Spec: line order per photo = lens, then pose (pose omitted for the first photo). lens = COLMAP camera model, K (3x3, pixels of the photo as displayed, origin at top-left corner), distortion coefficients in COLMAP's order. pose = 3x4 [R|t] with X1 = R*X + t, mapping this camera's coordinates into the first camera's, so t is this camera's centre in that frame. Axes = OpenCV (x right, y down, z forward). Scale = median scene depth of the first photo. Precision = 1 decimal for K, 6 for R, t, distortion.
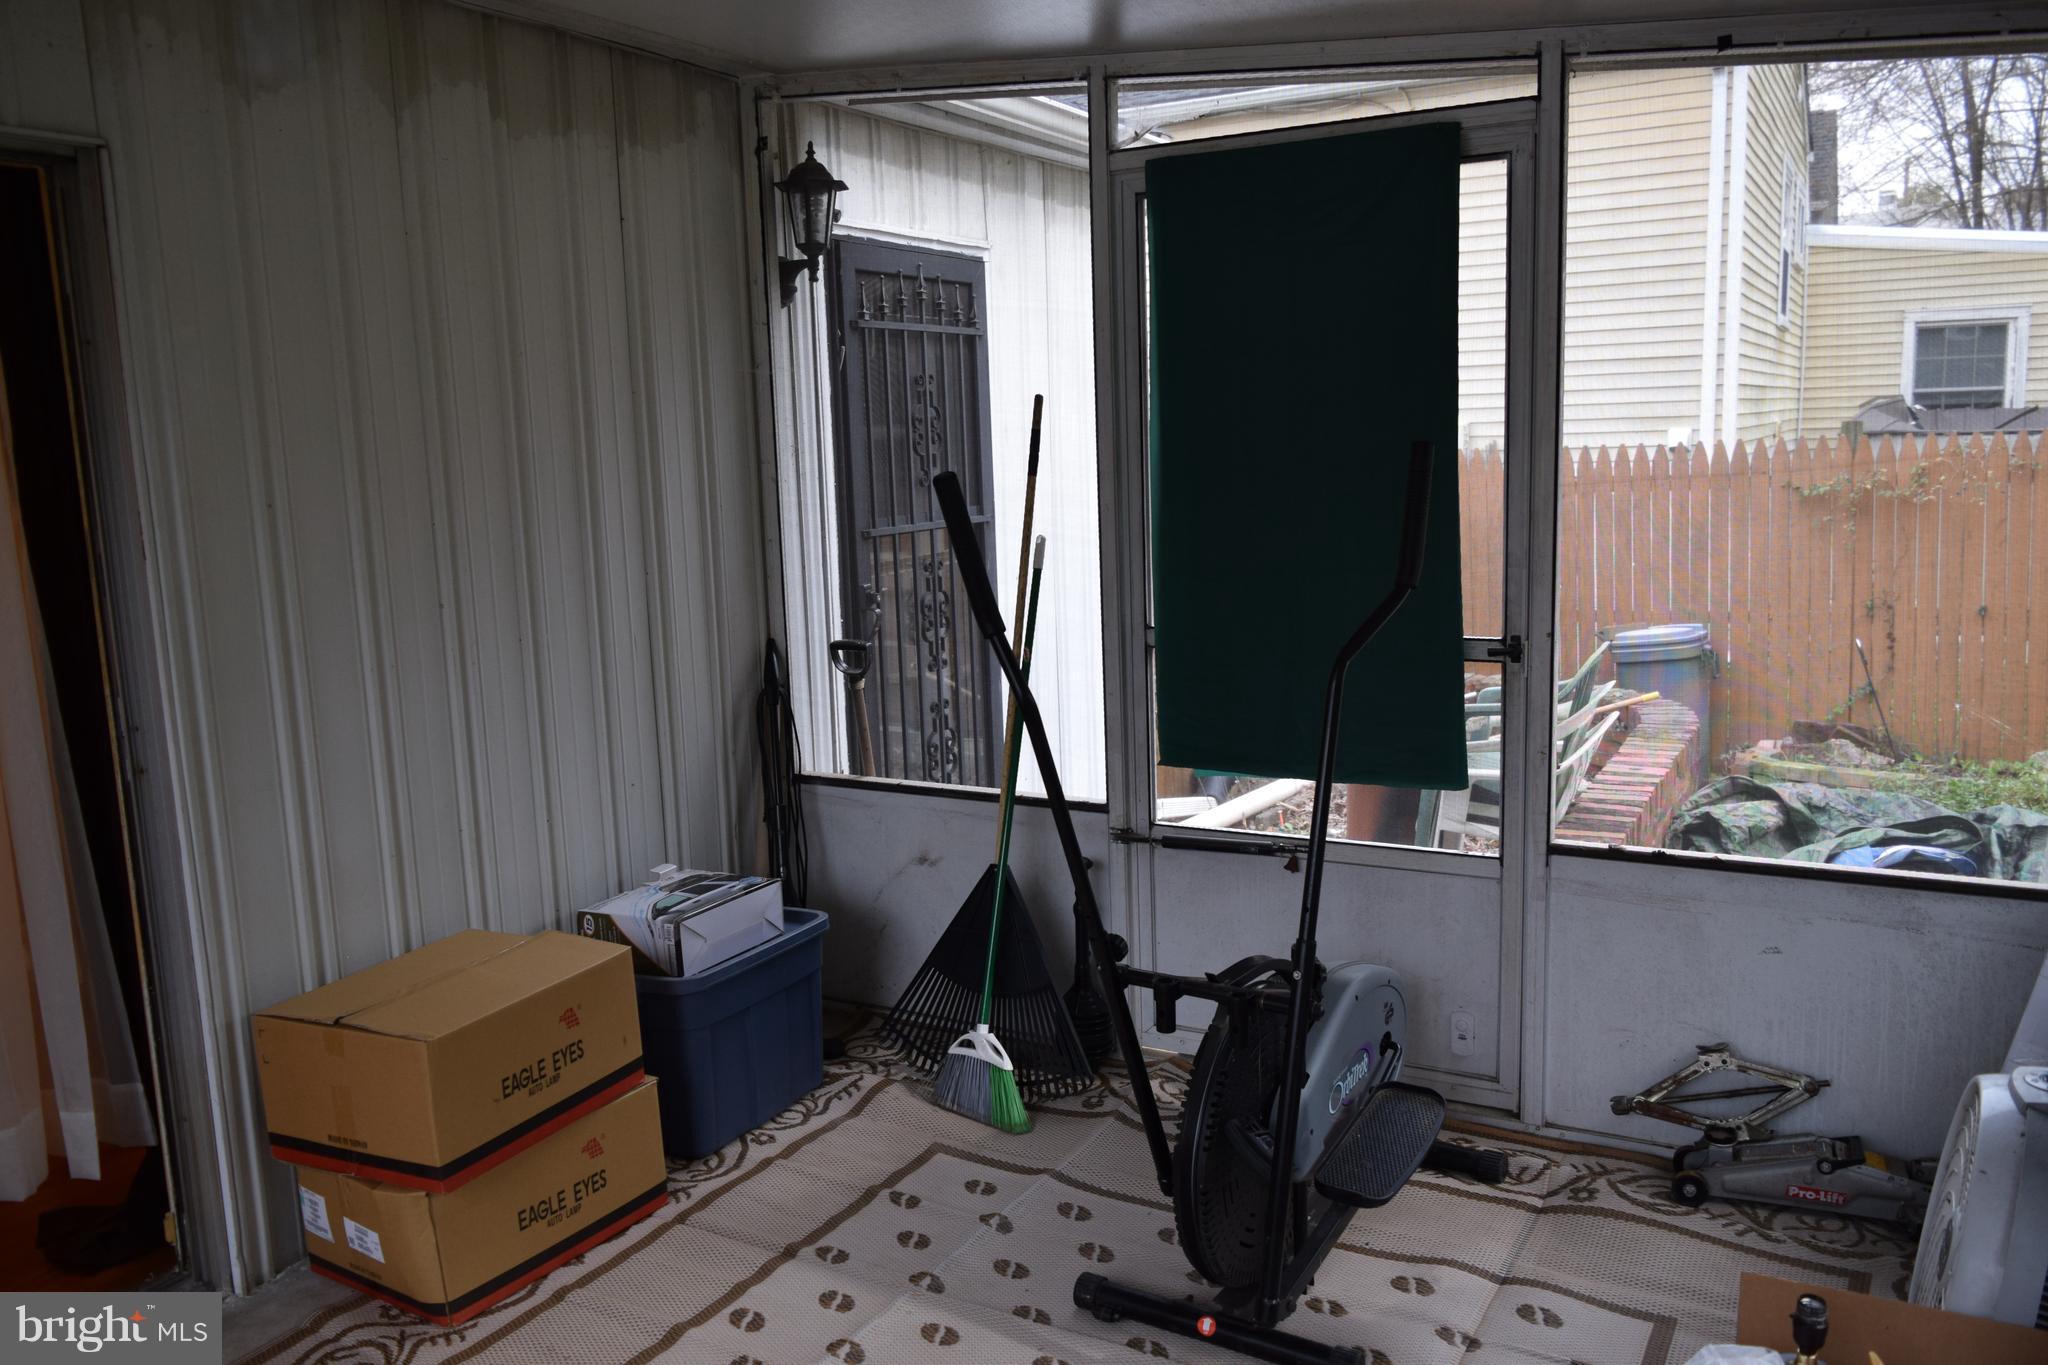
lens RADIAL K [[1582.8, 0, 1022.3], [0, 1582.8, 679.4], [0, 0, 1]] dist [-0.020588, 0.008524]
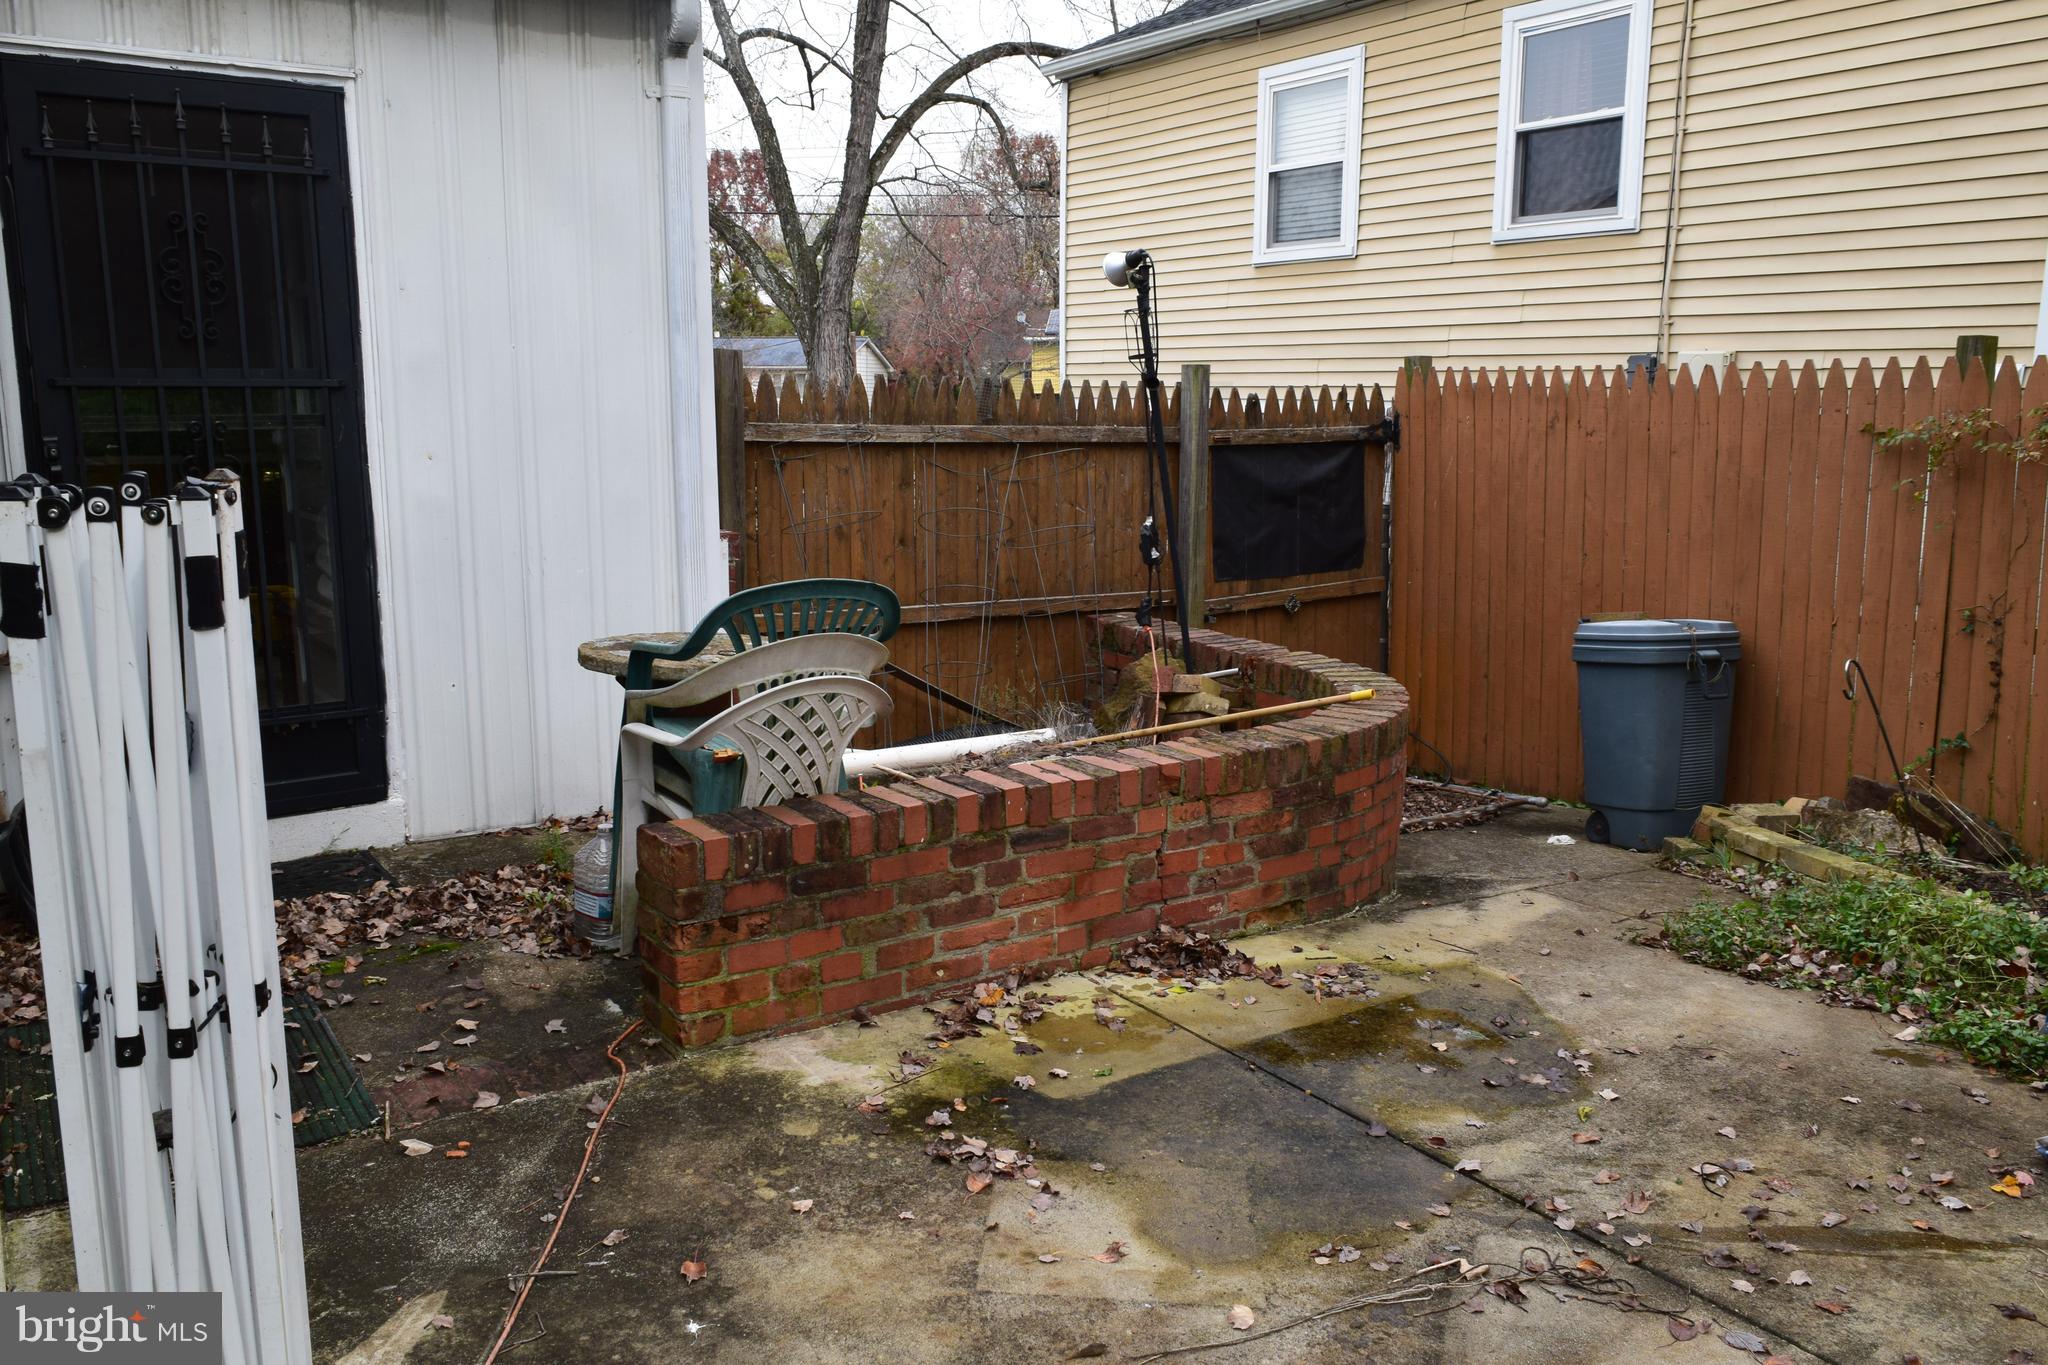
lens RADIAL K [[1582.8, 0, 1022.4], [0, 1582.8, 674.1], [0, 0, 1]] dist [-0.020588, 0.008524]
pose [[0.892005, 0.119242, -0.436014, 0.476419], [-0.104997, 0.992854, 0.056723, -0.019119], [0.439662, -0.004817, 0.898150, 0.237366]]
